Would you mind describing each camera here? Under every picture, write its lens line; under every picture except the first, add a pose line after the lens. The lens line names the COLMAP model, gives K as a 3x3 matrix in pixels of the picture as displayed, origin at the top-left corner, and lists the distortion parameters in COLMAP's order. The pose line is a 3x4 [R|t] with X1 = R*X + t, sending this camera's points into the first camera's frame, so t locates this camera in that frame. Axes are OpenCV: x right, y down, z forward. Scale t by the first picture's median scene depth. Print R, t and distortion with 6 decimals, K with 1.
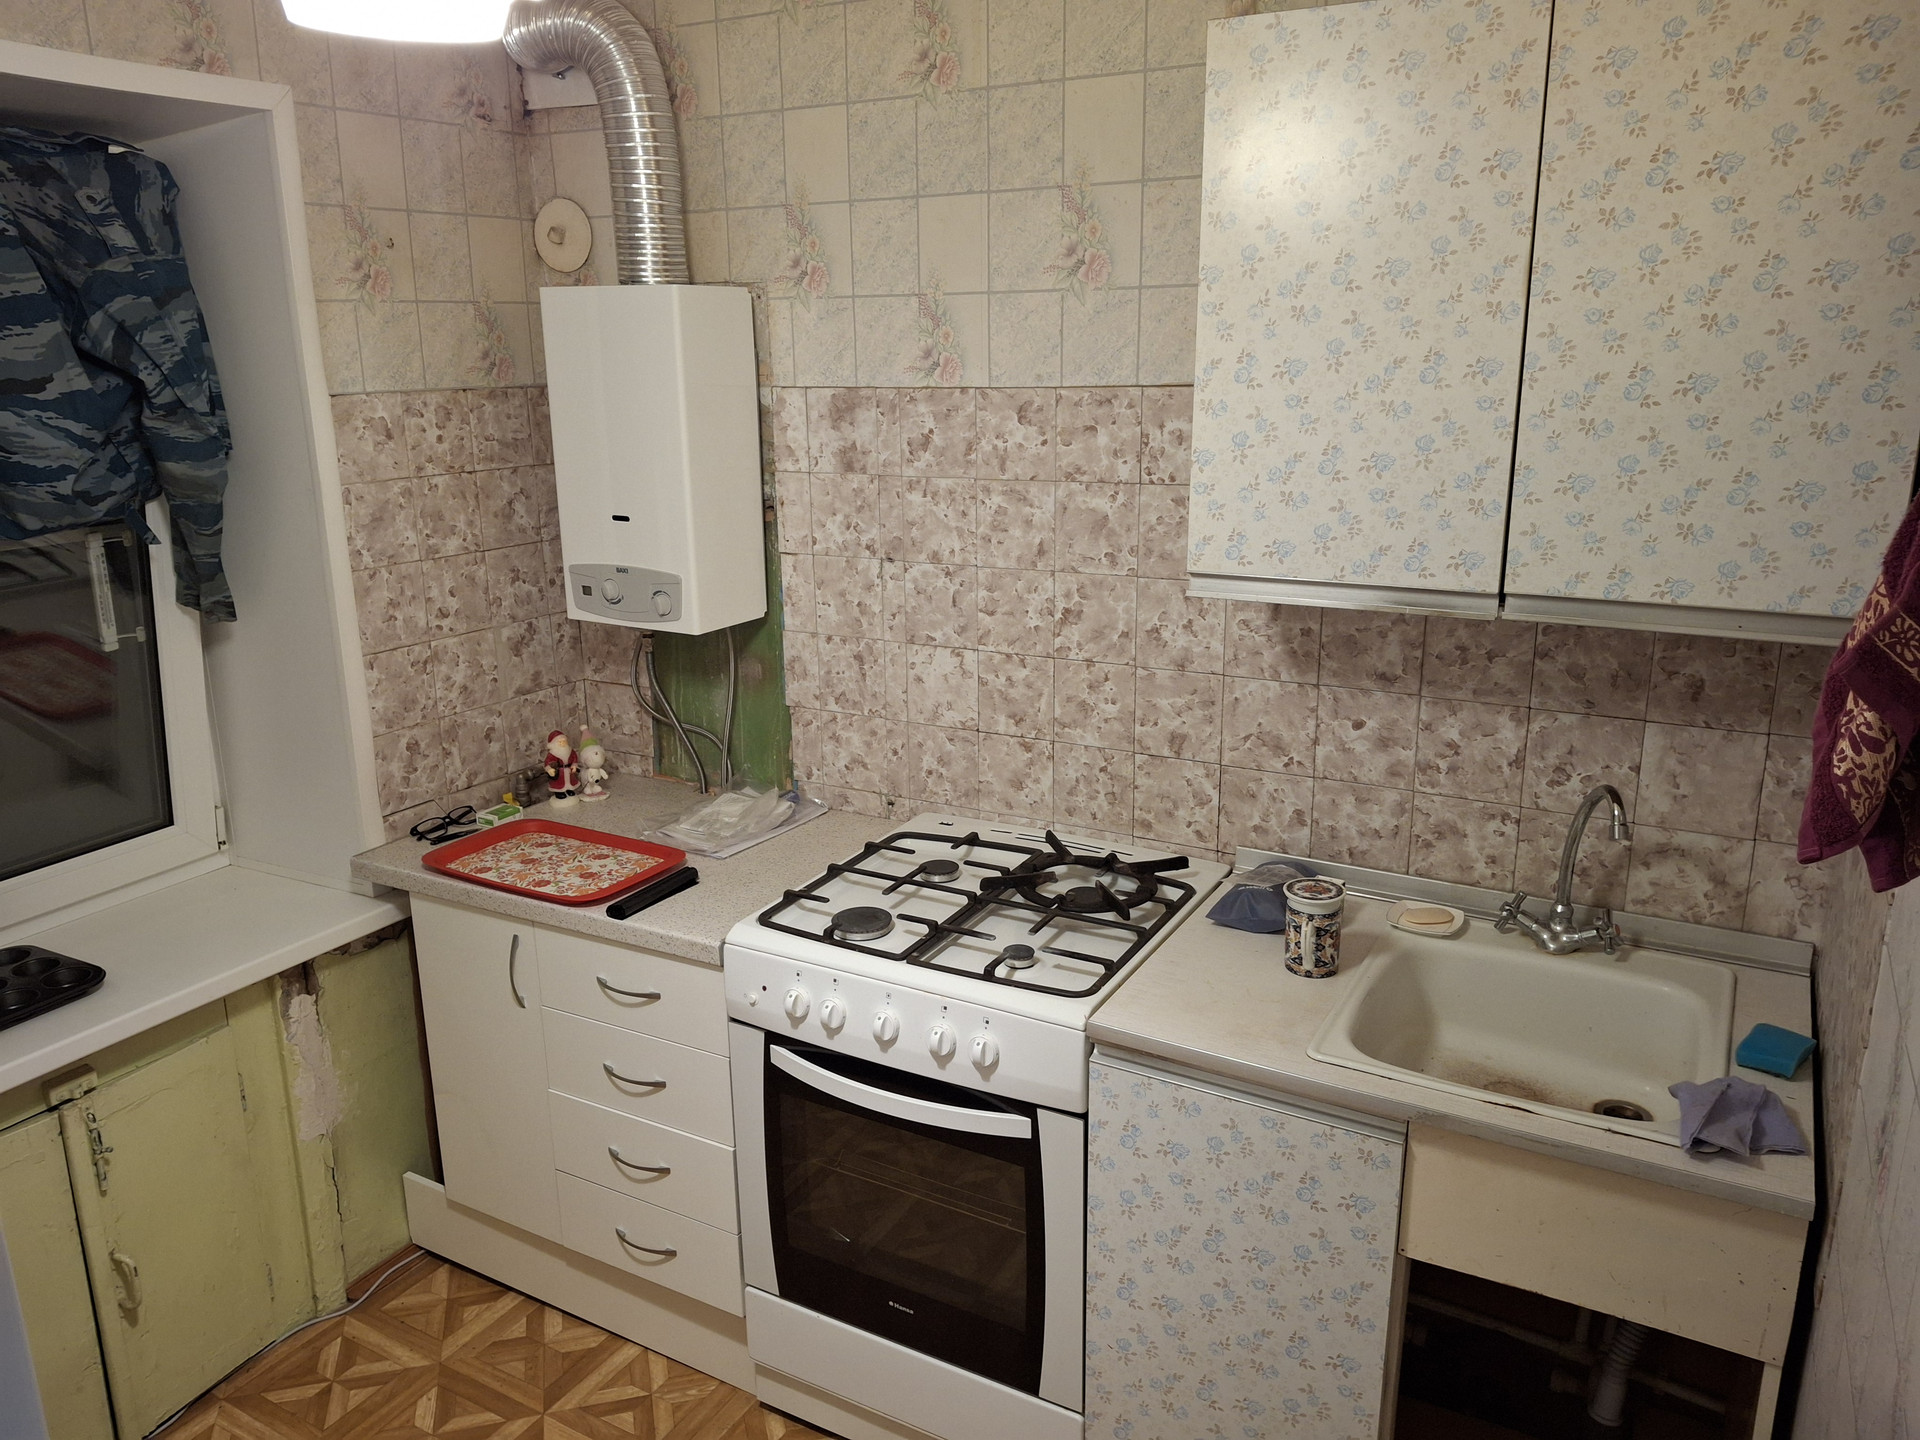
lens RADIAL K [[1367.5, 0, 953.1], [0, 1367.5, 727.9], [0, 0, 1]] dist [0.187520, -0.418698]
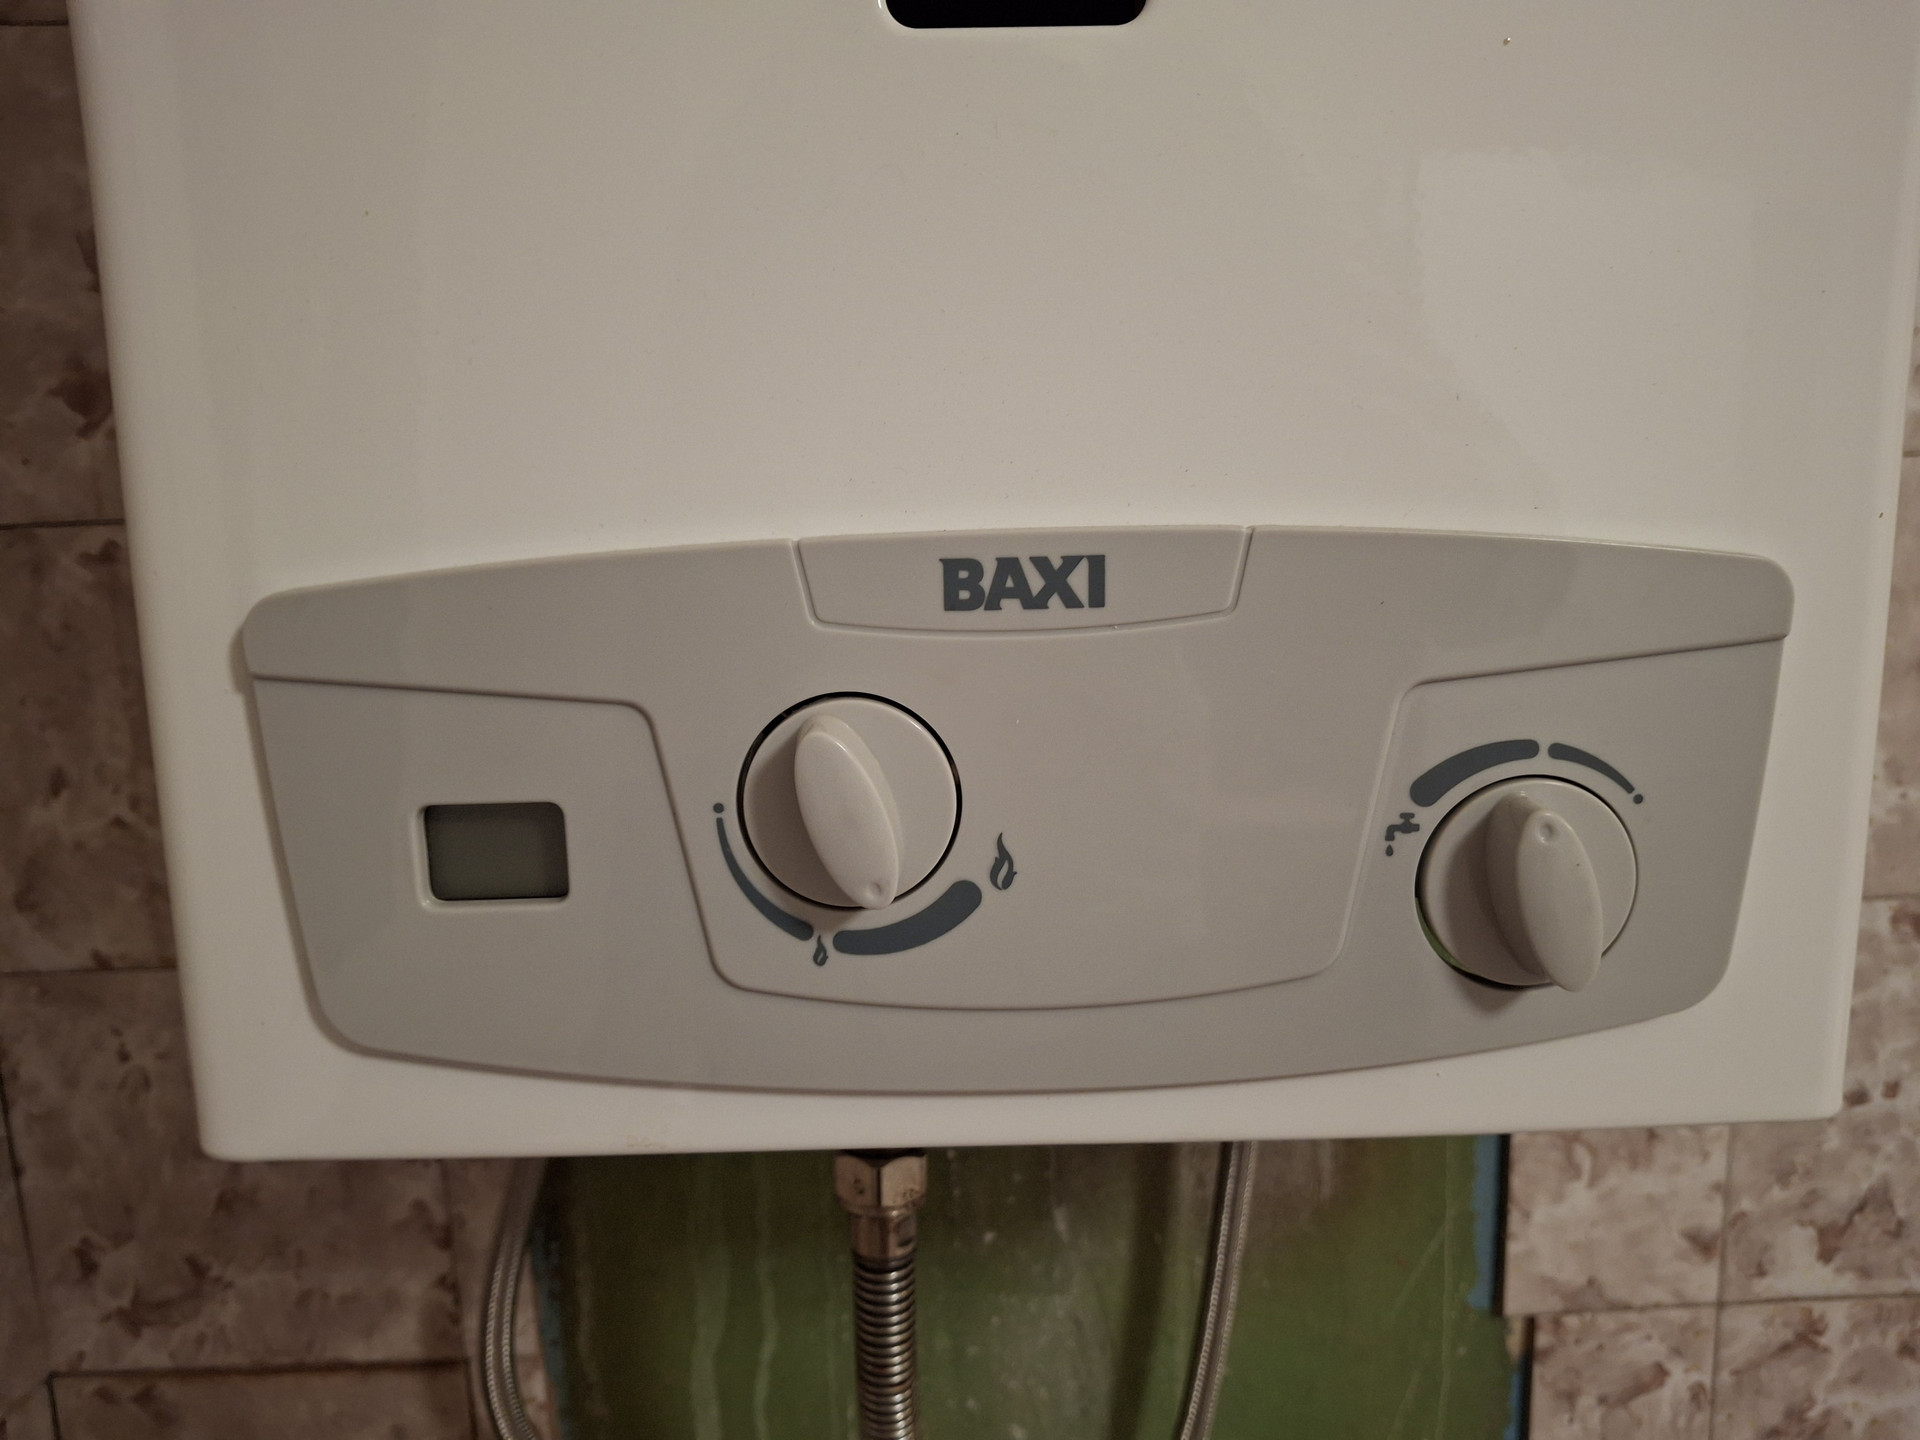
lens RADIAL K [[1436.7, 0, 960.0], [0, 1436.7, 720.0], [0, 0, 1]] dist [-0.005433, -0.004533]
pose [[0.864838, -0.095305, 0.492923, -0.290645], [0.152019, 0.985437, -0.076189, -0.097745], [-0.478483, 0.140825, 0.866731, 0.917158]]
